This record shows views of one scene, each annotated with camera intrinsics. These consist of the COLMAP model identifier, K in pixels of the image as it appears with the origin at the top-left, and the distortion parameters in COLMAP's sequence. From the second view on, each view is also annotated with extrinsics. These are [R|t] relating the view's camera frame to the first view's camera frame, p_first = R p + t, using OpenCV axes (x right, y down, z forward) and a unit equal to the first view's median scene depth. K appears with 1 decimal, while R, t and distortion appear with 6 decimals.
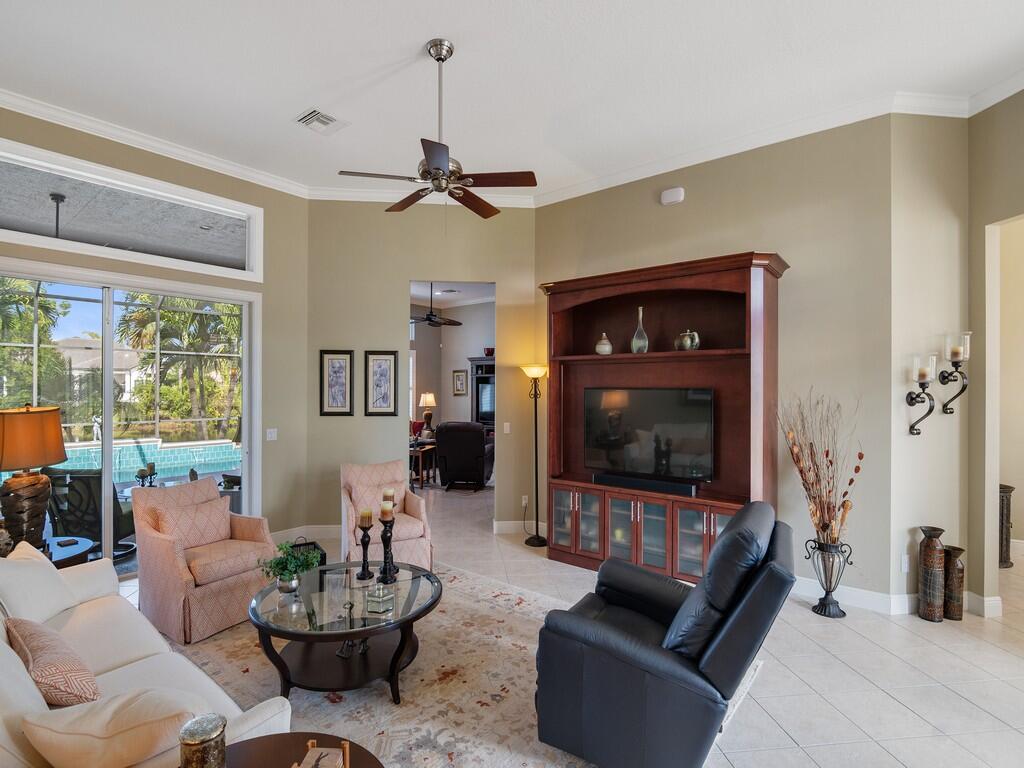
lens RADIAL K [[543.5, 0, 508.3], [0, 543.5, 390.4], [0, 0, 1]] dist [-0.002868, -0.000681]
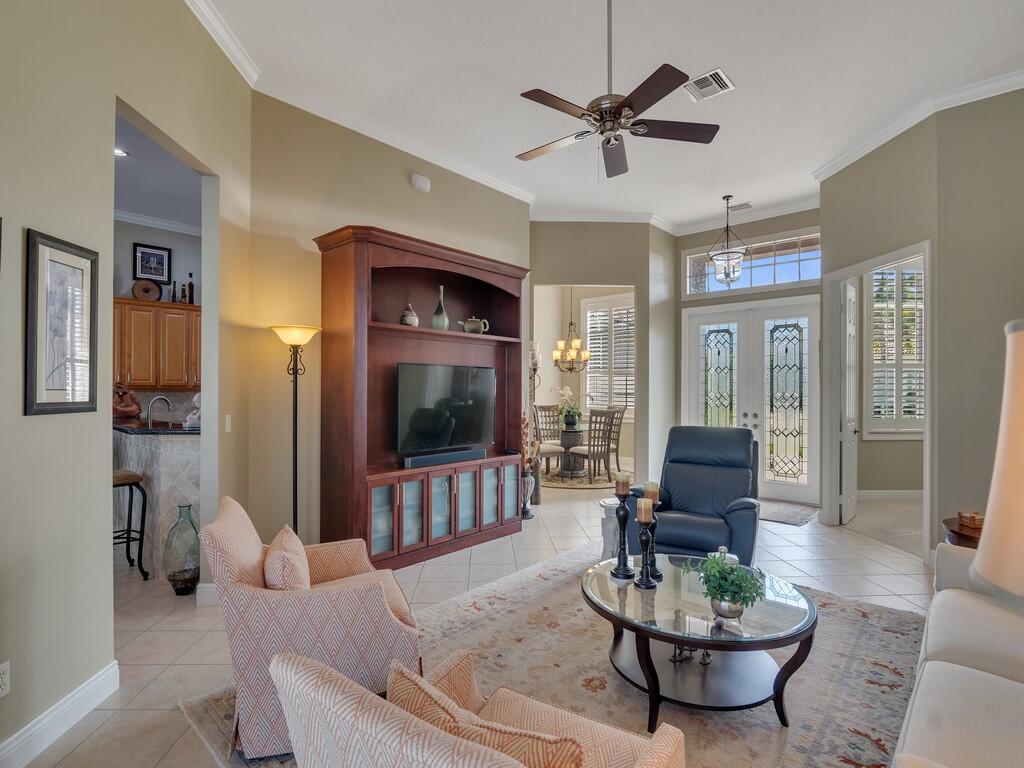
lens RADIAL K [[543.5, 0, 508.3], [0, 543.5, 390.4], [0, 0, 1]] dist [-0.002868, -0.000681]
pose [[0.004869, -0.004142, 0.999980, -0.775946], [0.003443, 0.999986, 0.004125, 0.039115], [-0.999982, 0.003423, 0.004884, 0.869609]]
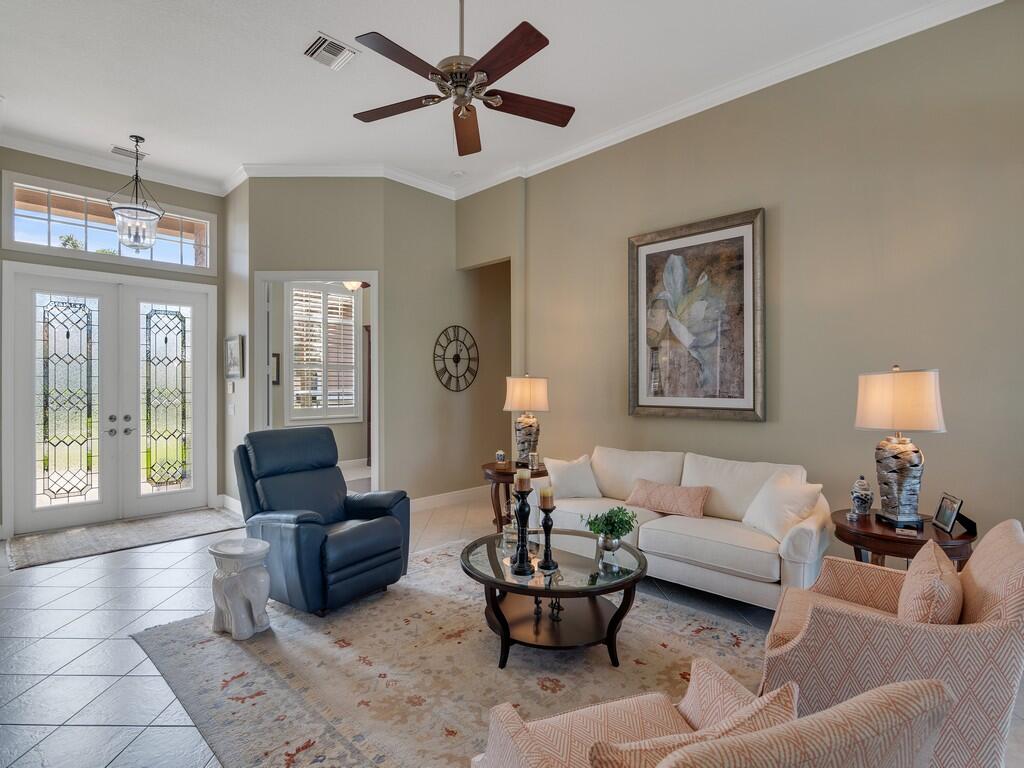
lens RADIAL K [[534.7, 0, 512.0], [0, 534.7, 373.9], [0, 0, 1]] dist [0.046633, 0.000147]
pose [[-0.997586, 0.002730, 0.069389, -0.193704], [0.001526, 0.999847, -0.017405, 0.041772], [-0.069426, -0.017257, -0.997438, 1.355584]]
